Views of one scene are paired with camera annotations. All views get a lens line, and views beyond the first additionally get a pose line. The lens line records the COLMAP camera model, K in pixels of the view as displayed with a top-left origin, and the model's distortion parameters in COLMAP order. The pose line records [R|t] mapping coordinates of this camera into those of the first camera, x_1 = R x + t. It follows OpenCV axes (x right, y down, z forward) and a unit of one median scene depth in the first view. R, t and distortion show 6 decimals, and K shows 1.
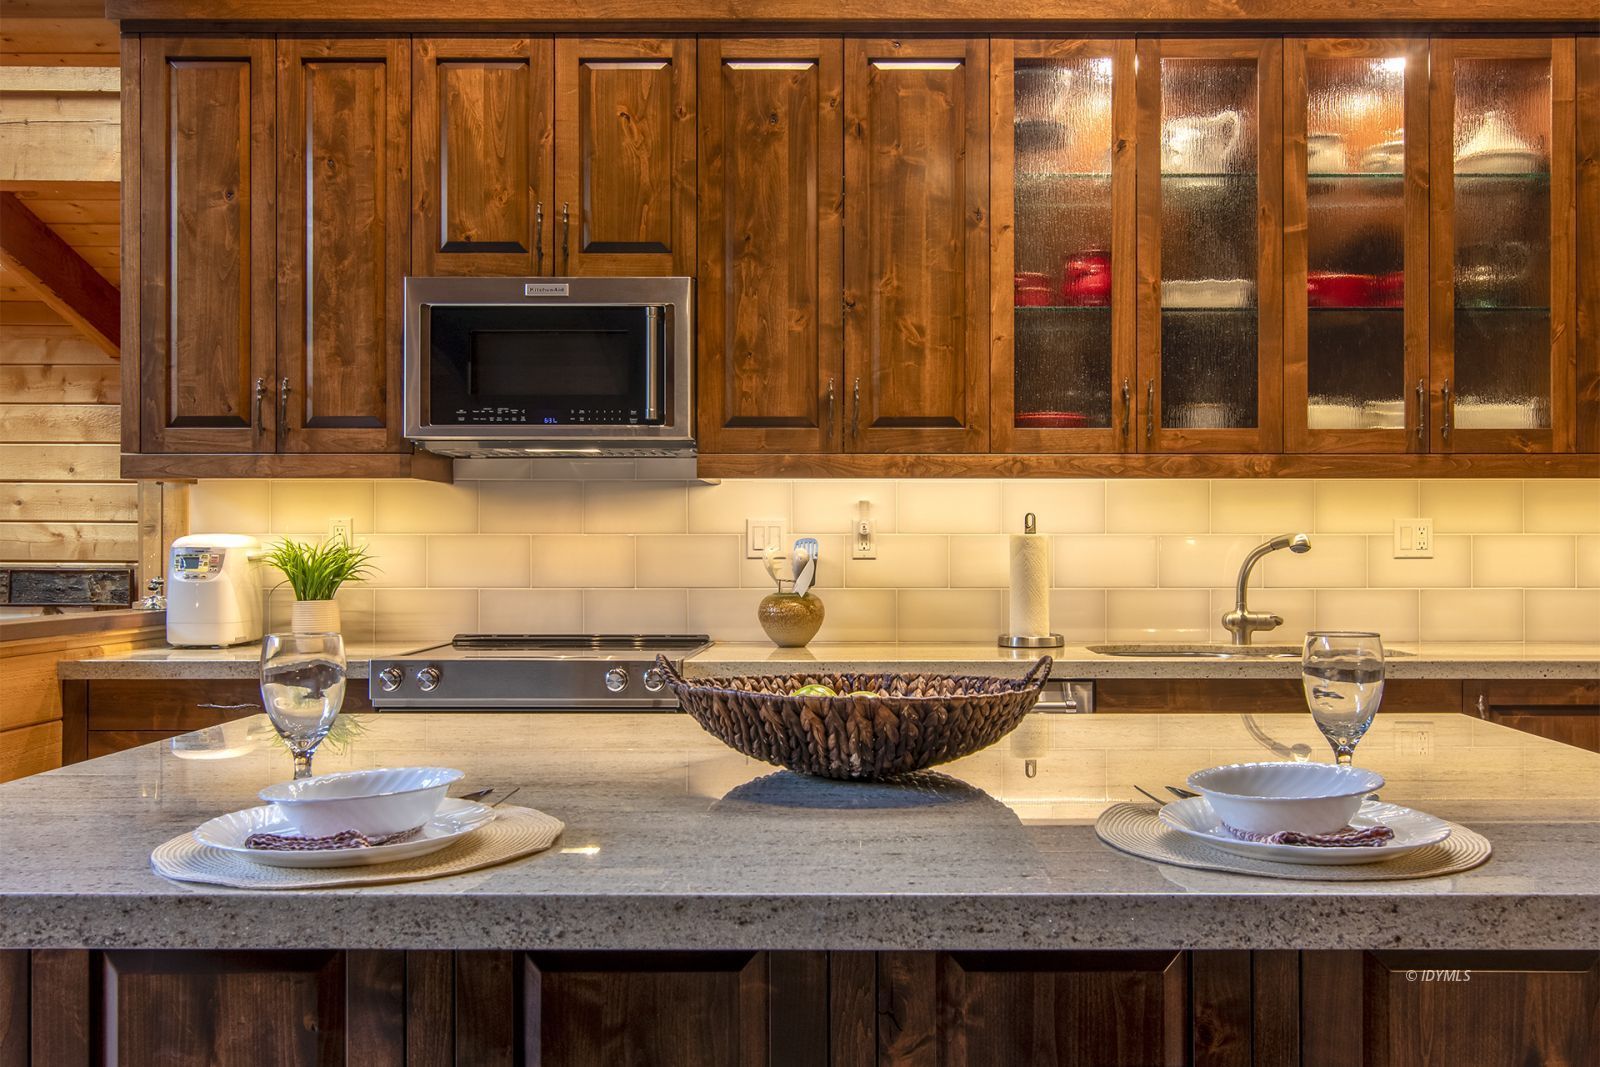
lens RADIAL K [[1288.5, 0, 887.3], [0, 1288.5, 536.7], [0, 0, 1]] dist [0.003583, -0.008333]
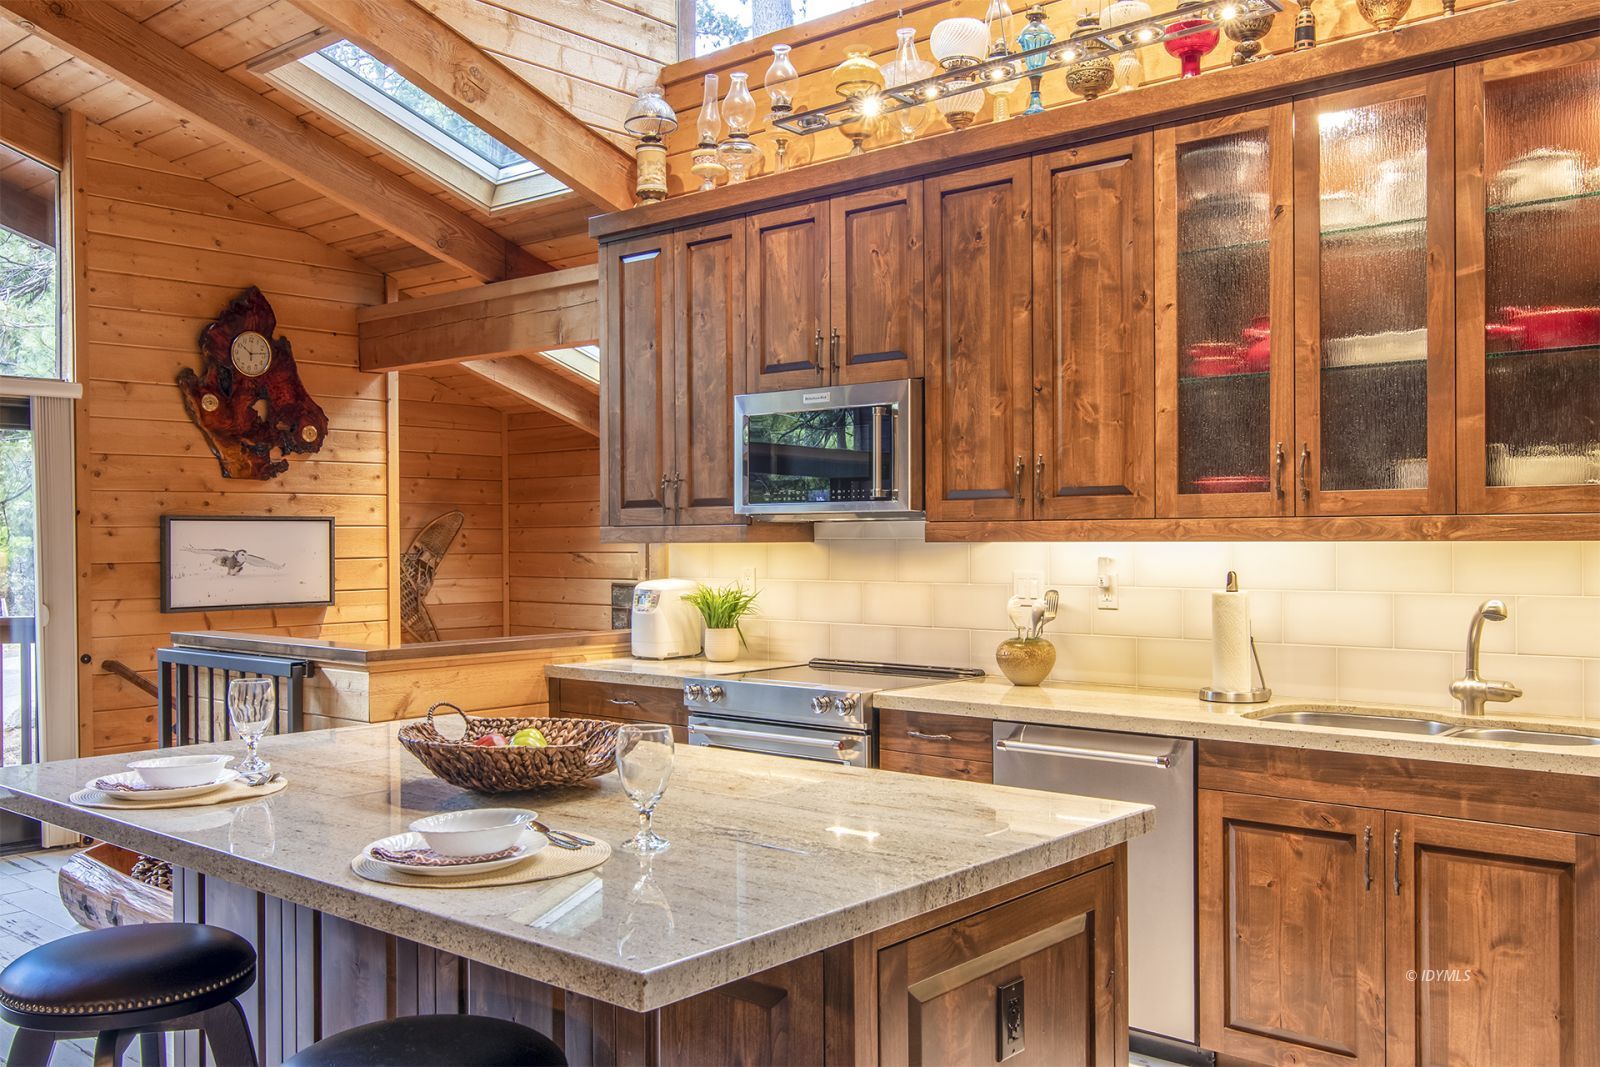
lens RADIAL K [[1288.5, 0, 908.0], [0, 1288.5, 536.3], [0, 0, 1]] dist [0.003583, -0.008333]
pose [[0.799767, -0.000924, -0.600309, 0.562778], [0.003803, 0.999987, 0.003527, -0.054923], [0.600298, -0.005104, 0.799760, 0.020038]]
